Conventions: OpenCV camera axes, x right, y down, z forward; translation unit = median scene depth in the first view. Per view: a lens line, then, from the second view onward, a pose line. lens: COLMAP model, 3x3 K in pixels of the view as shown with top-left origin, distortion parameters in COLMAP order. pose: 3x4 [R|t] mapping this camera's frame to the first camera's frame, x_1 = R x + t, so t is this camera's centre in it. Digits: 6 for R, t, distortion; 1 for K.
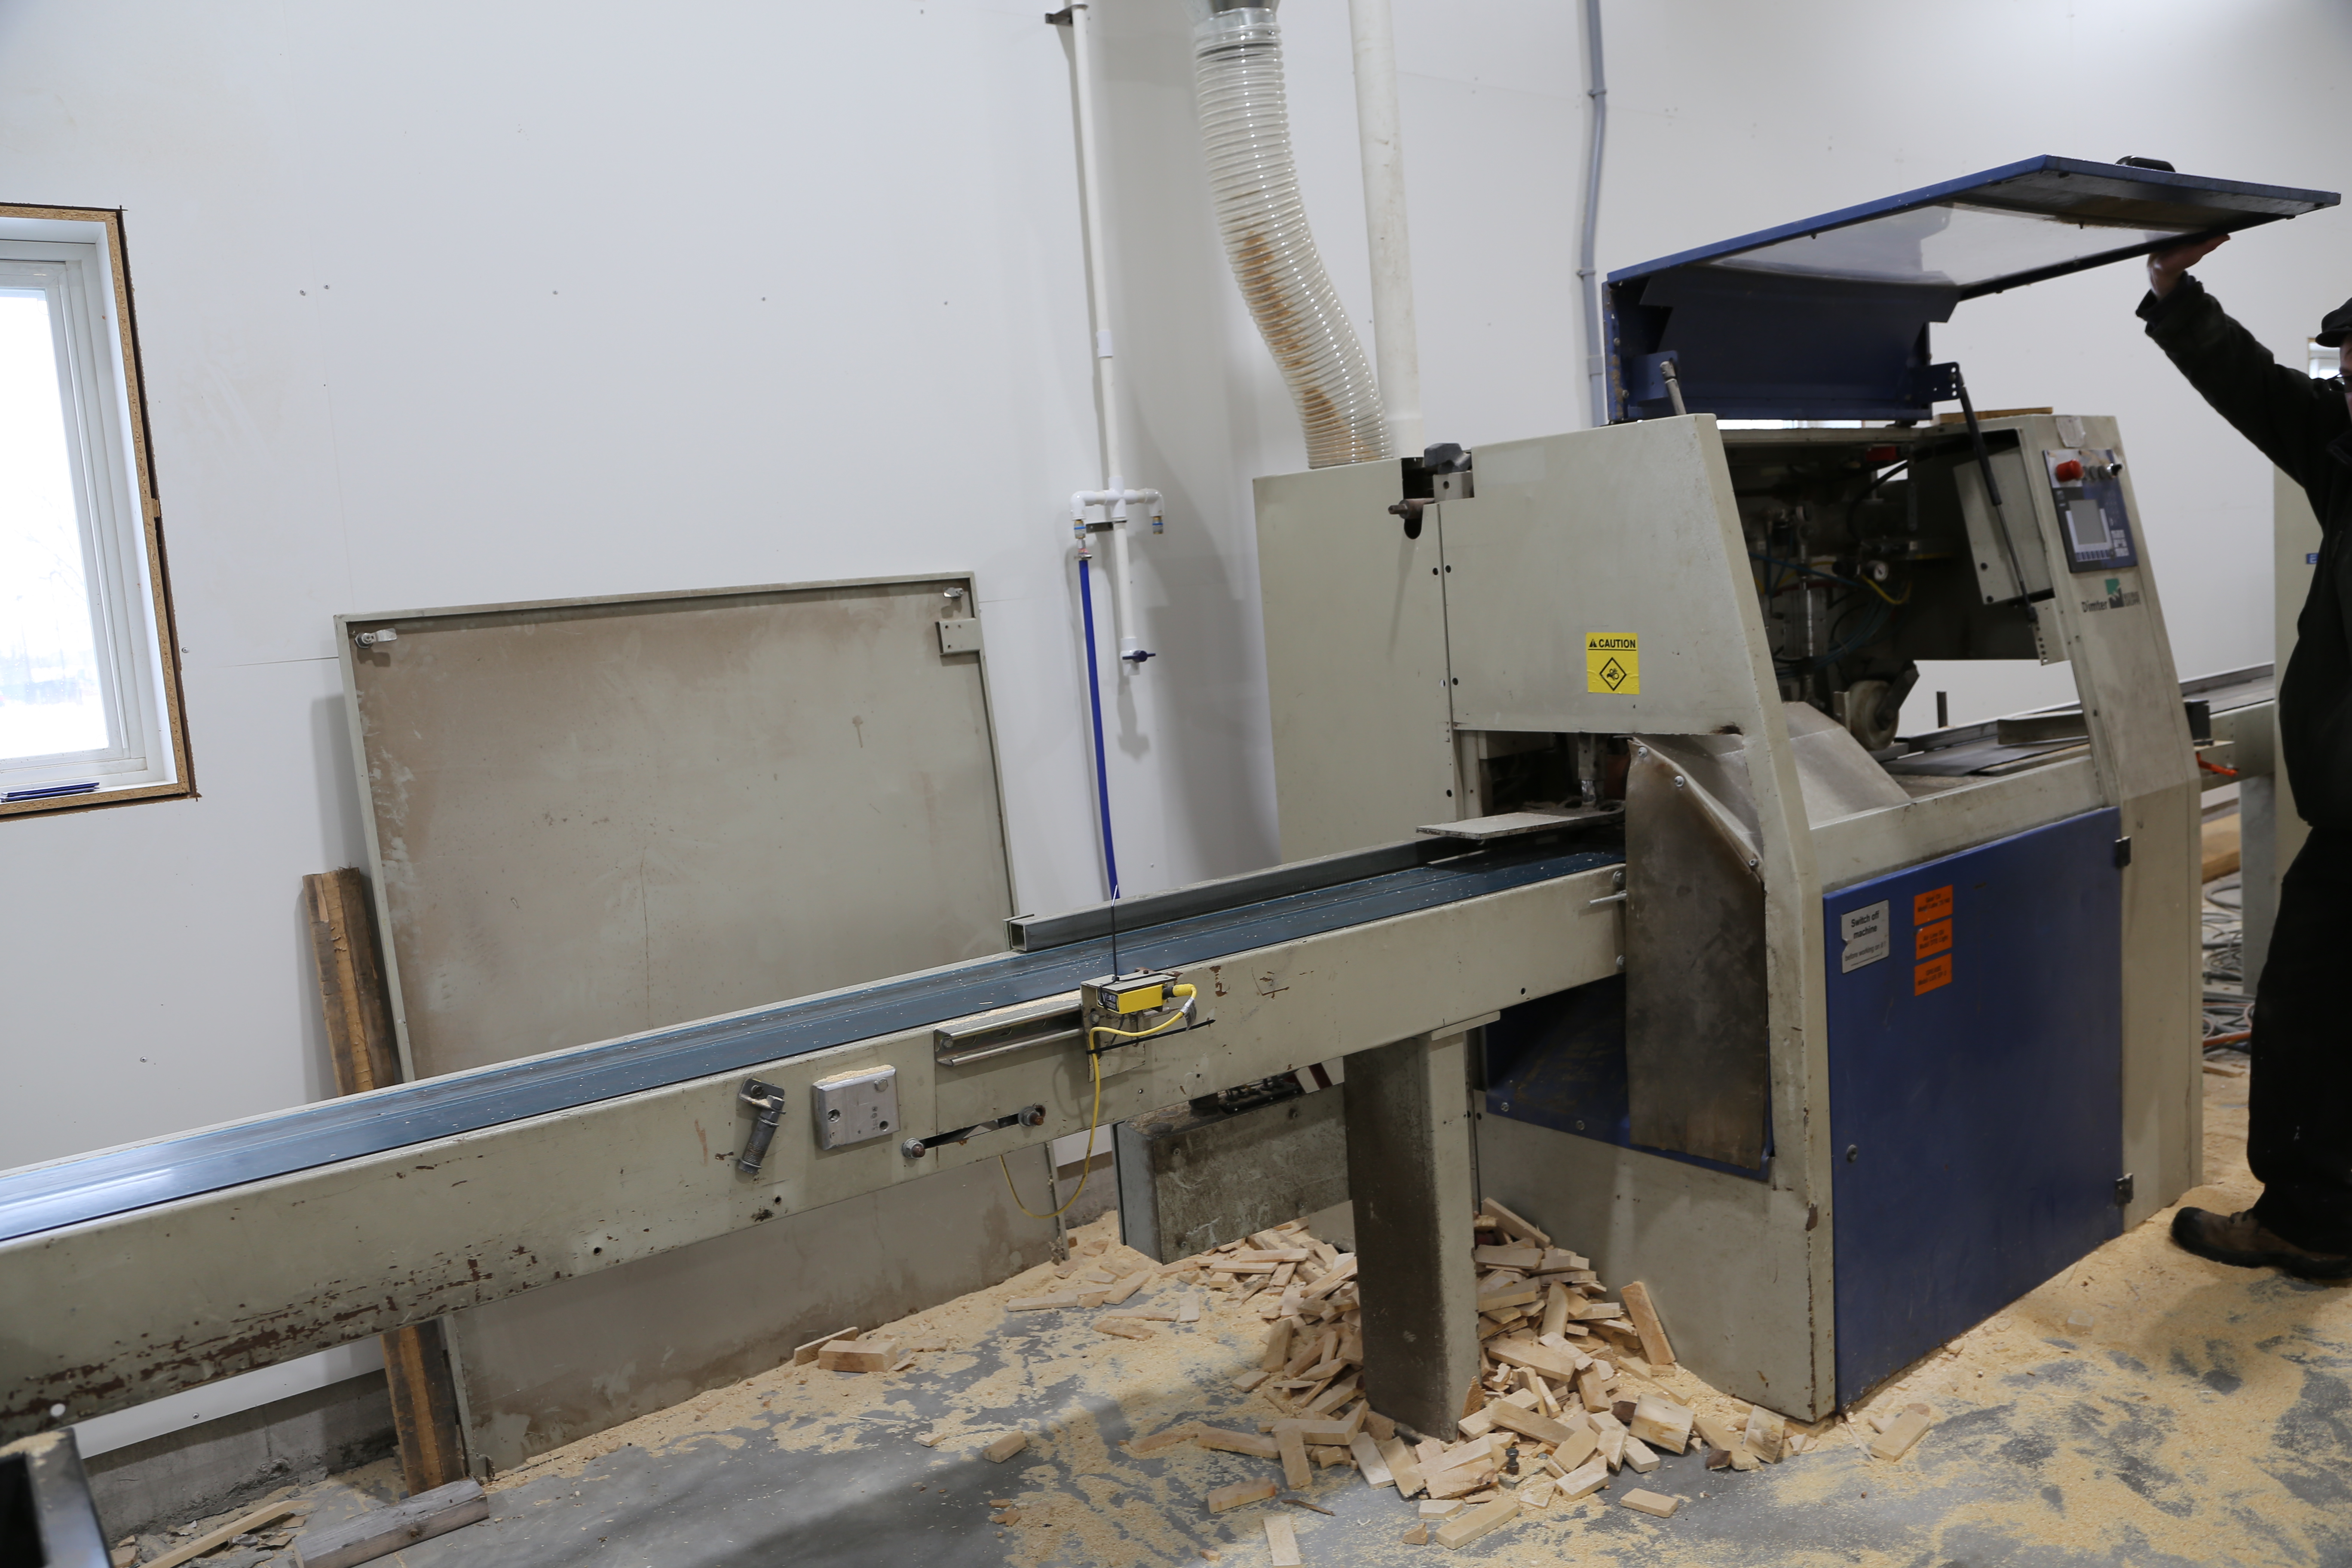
lens RADIAL K [[1791.2, 0, 1167.0], [0, 1791.2, 785.0], [0, 0, 1]] dist [-0.096003, 0.085028]
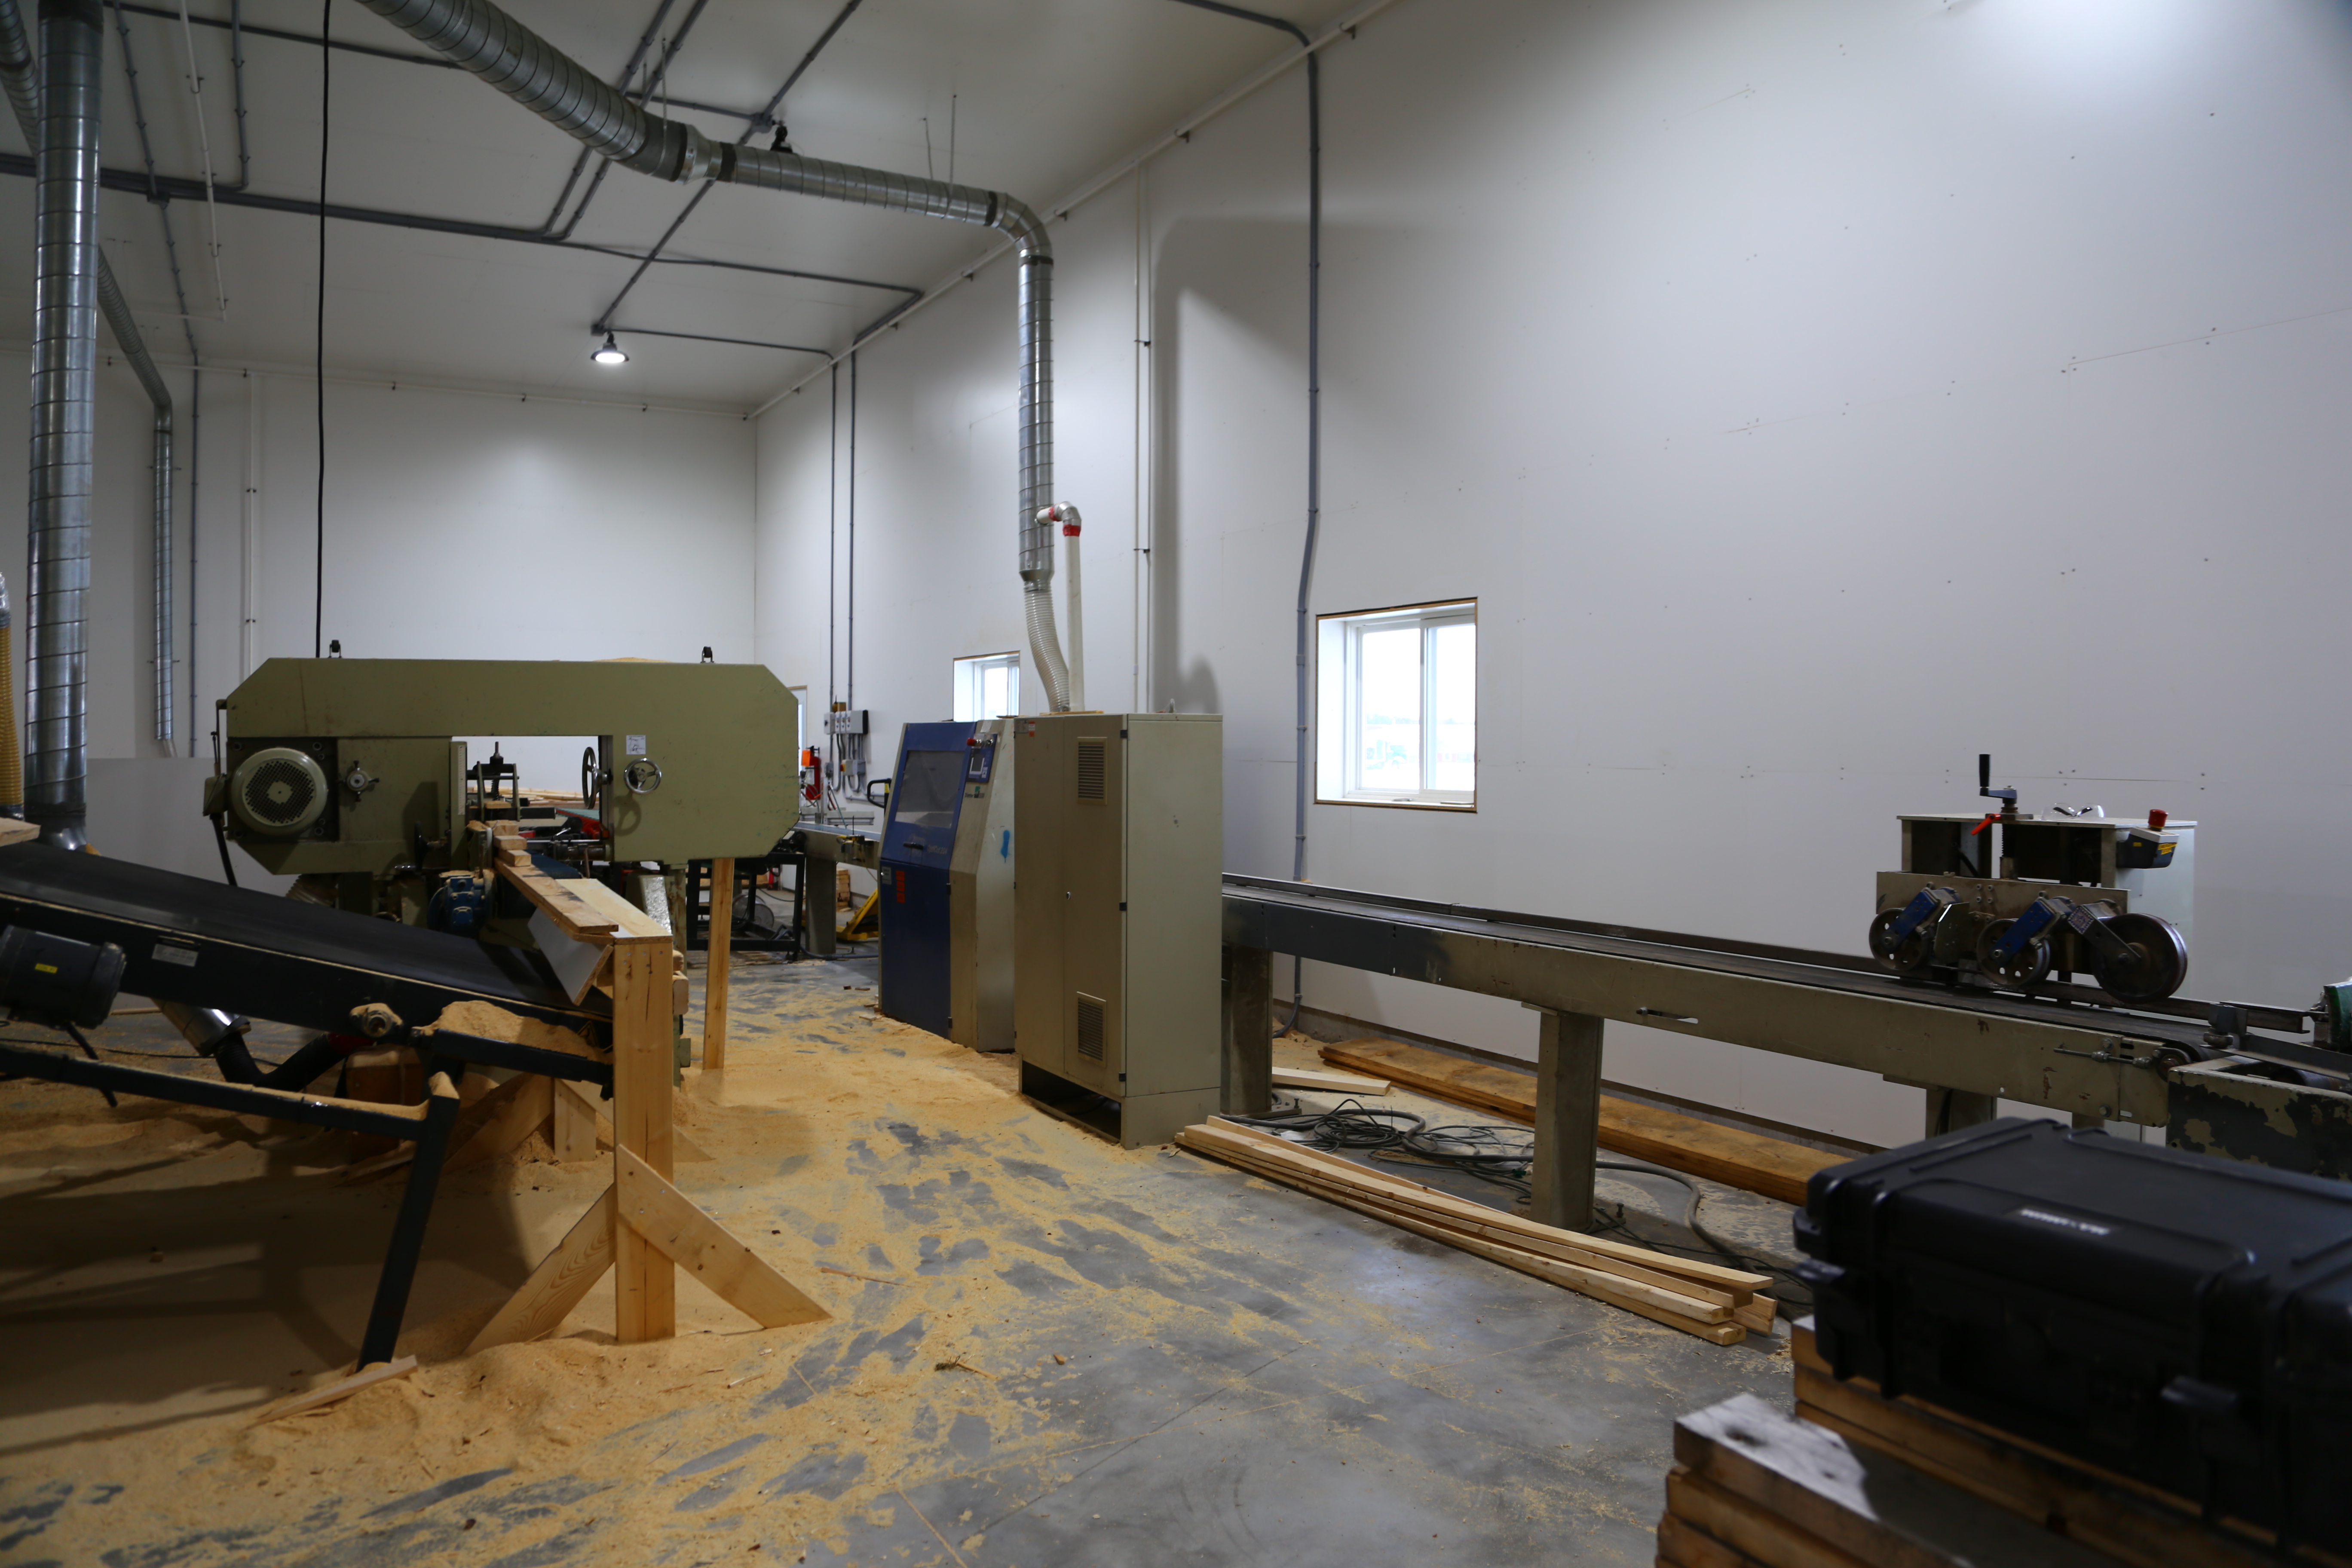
lens RADIAL K [[1673.2, 0, 1166.5], [0, 1673.2, 780.4], [0, 0, 1]] dist [-0.085311, 0.076318]
pose [[-0.141950, 0.100639, -0.984745, 3.300547], [-0.097465, 0.988563, 0.115079, -0.494869], [0.985064, 0.112313, -0.130518, 1.830921]]
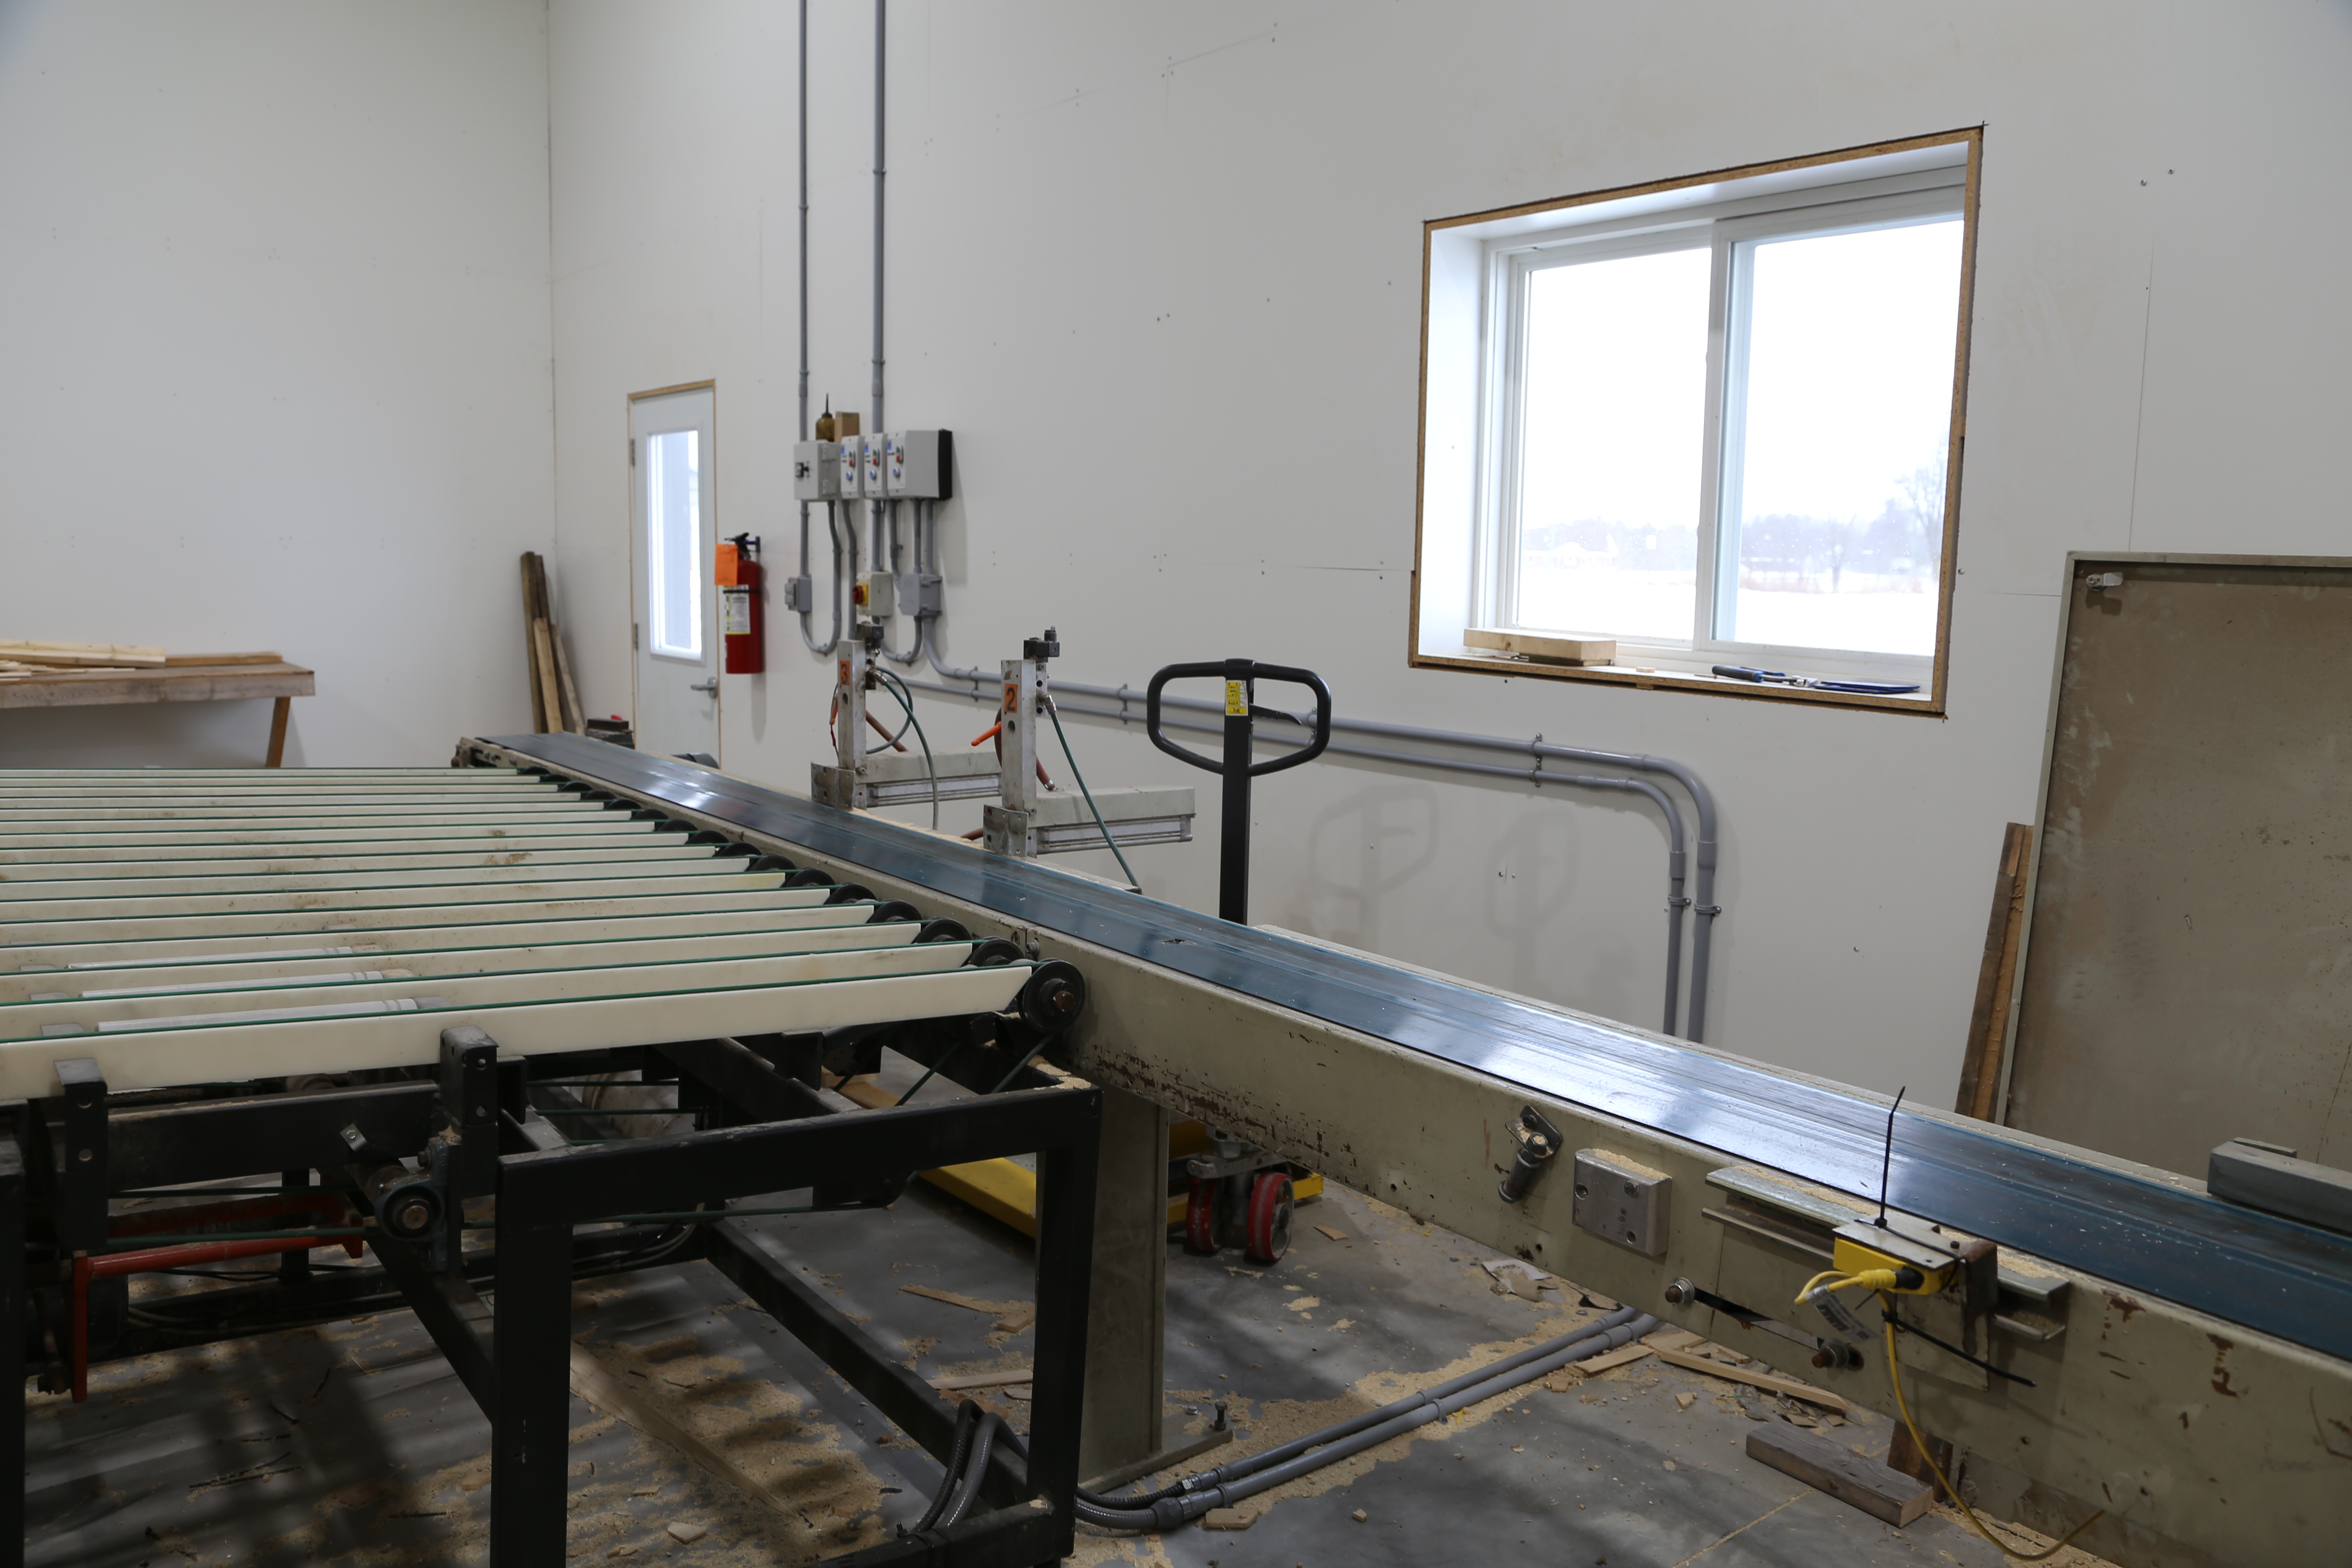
lens RADIAL K [[1754.8, 0, 1205.2], [0, 1754.8, 794.2], [0, 0, 1]] dist [-0.096989, 0.079500]
pose [[0.014822, 0.218154, -0.975802, 0.405707], [-0.129414, 0.968119, 0.214471, -0.106795], [0.991480, 0.123104, 0.042581, 0.534323]]
